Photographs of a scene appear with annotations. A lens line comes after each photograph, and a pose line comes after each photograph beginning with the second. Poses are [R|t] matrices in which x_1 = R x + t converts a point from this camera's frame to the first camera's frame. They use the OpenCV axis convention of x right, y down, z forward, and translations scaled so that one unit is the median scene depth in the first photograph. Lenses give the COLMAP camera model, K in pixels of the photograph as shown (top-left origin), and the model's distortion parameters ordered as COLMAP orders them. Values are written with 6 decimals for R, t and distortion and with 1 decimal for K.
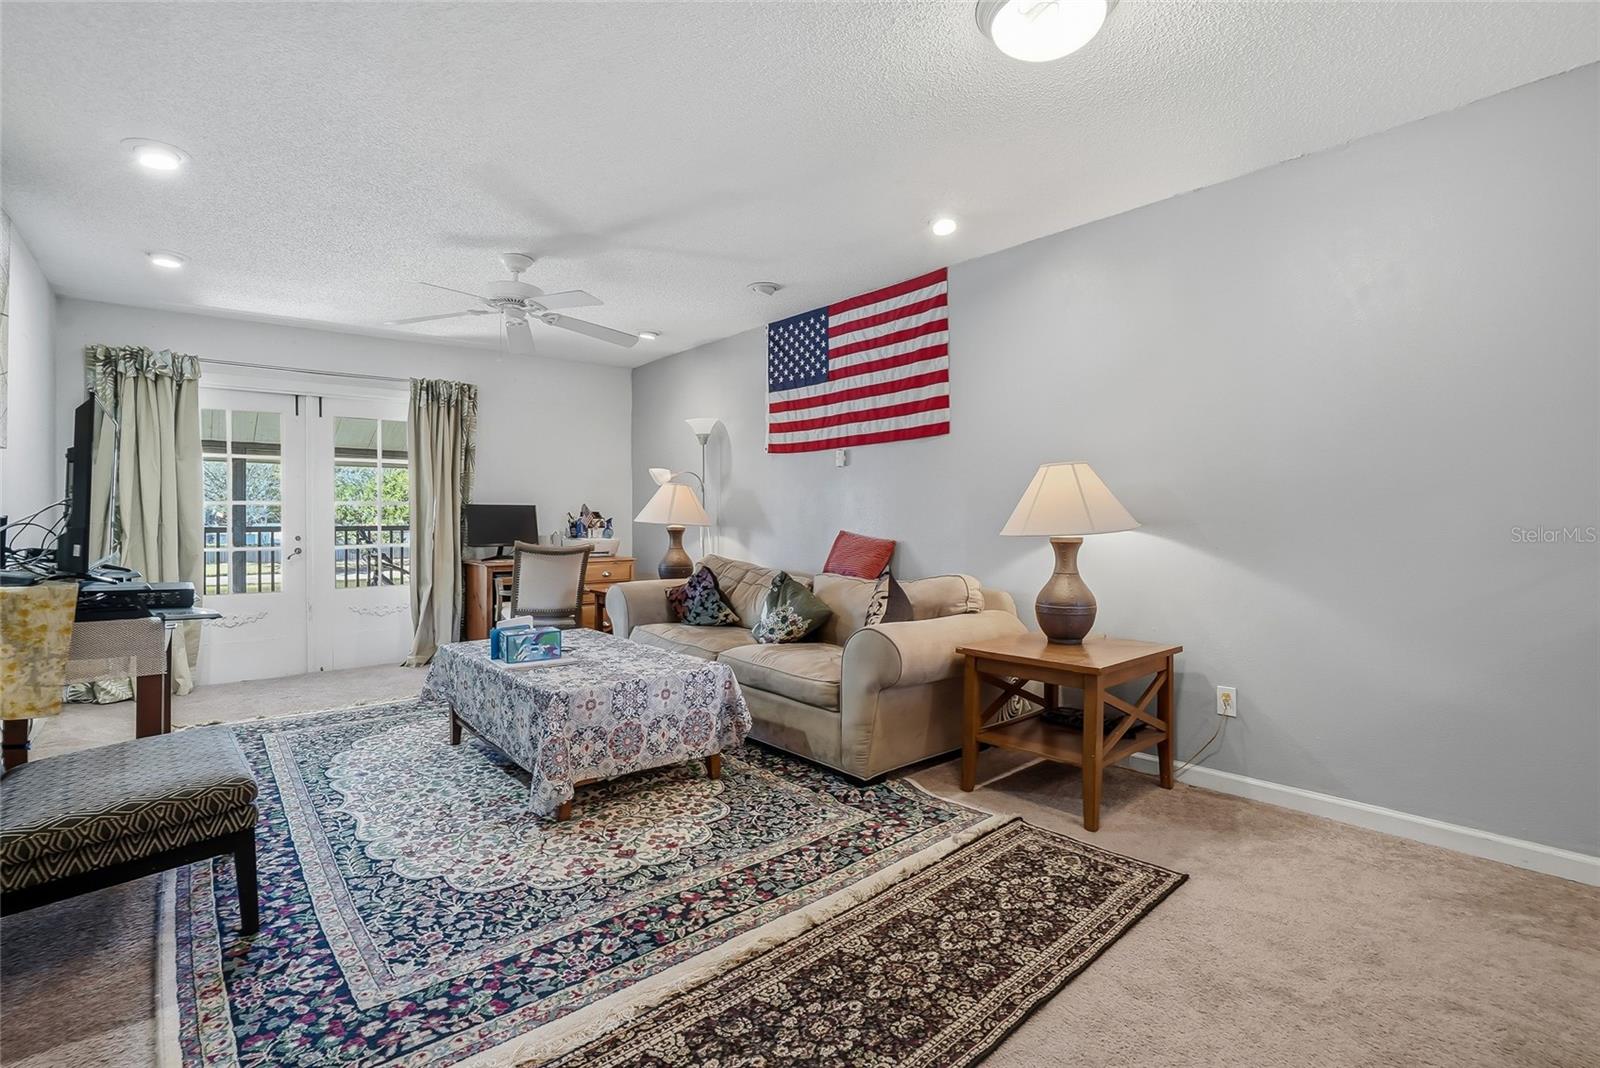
lens RADIAL K [[758.0, 0, 792.7], [0, 758.0, 514.7], [0, 0, 1]] dist [-0.064535, 0.024857]
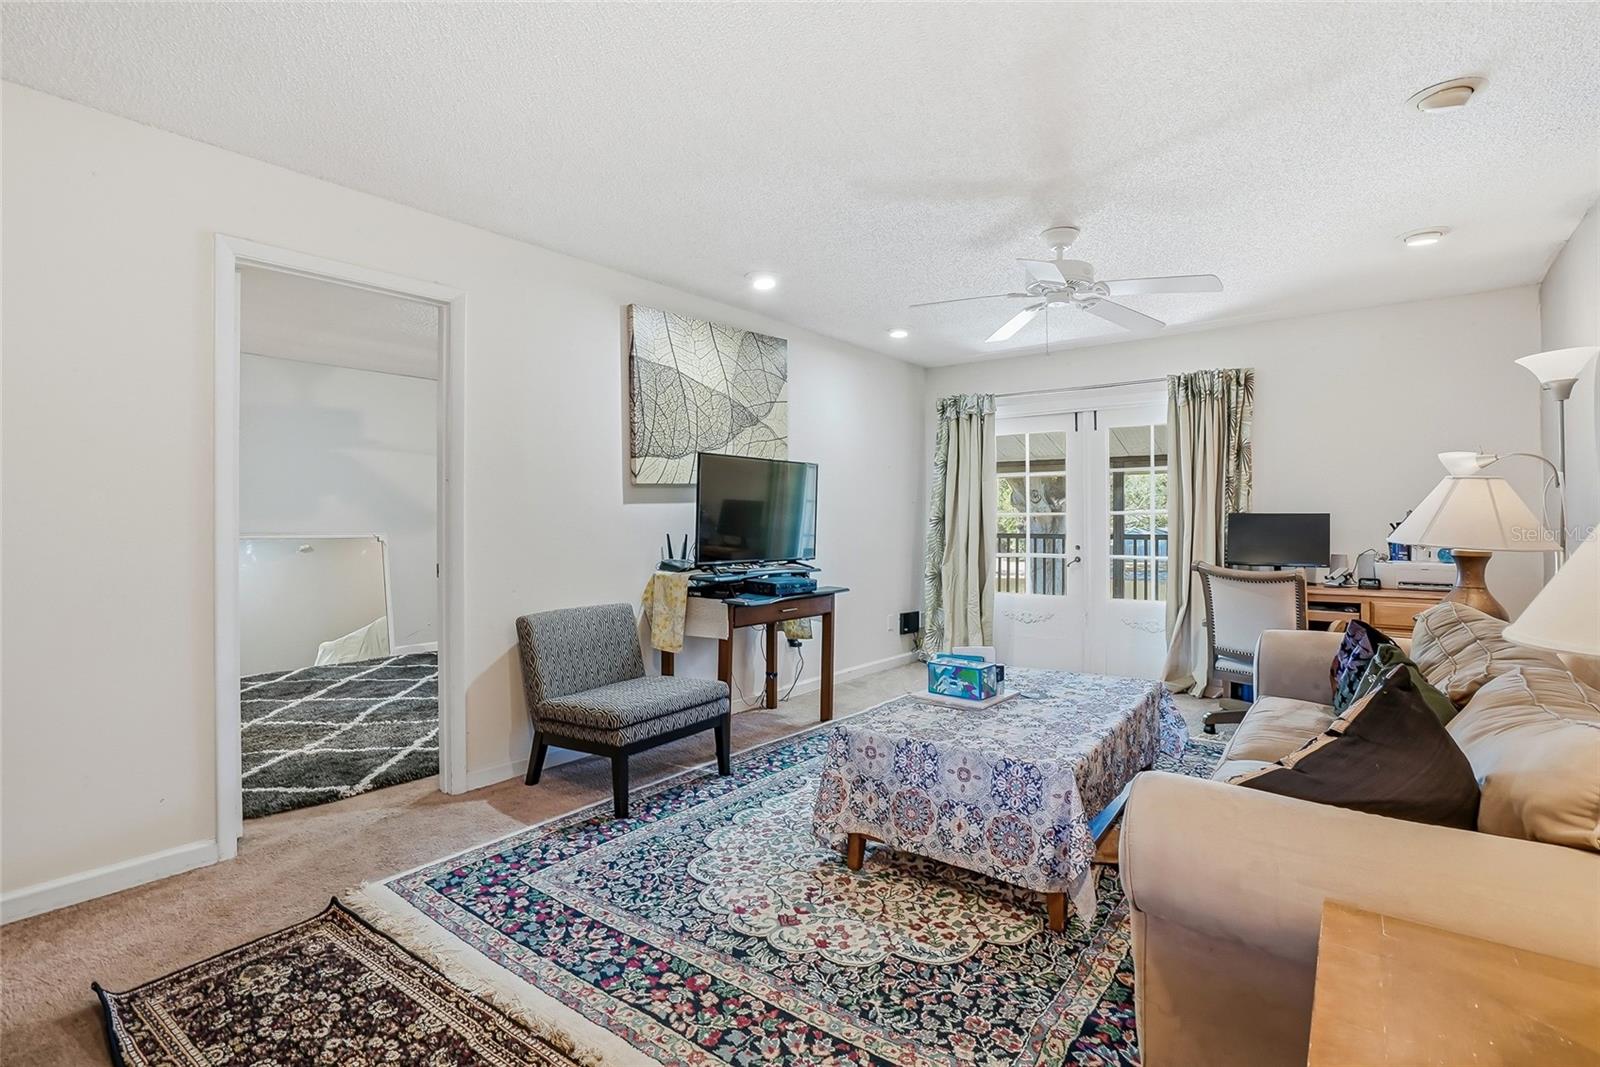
lens RADIAL K [[758.0, 0, 792.7], [0, 758.0, 514.2], [0, 0, 1]] dist [-0.064535, 0.024857]
pose [[0.205194, -0.007592, -0.978692, 0.593088], [0.002891, 0.999970, -0.007151, -0.018838], [0.978717, -0.001362, 0.205209, 0.759078]]
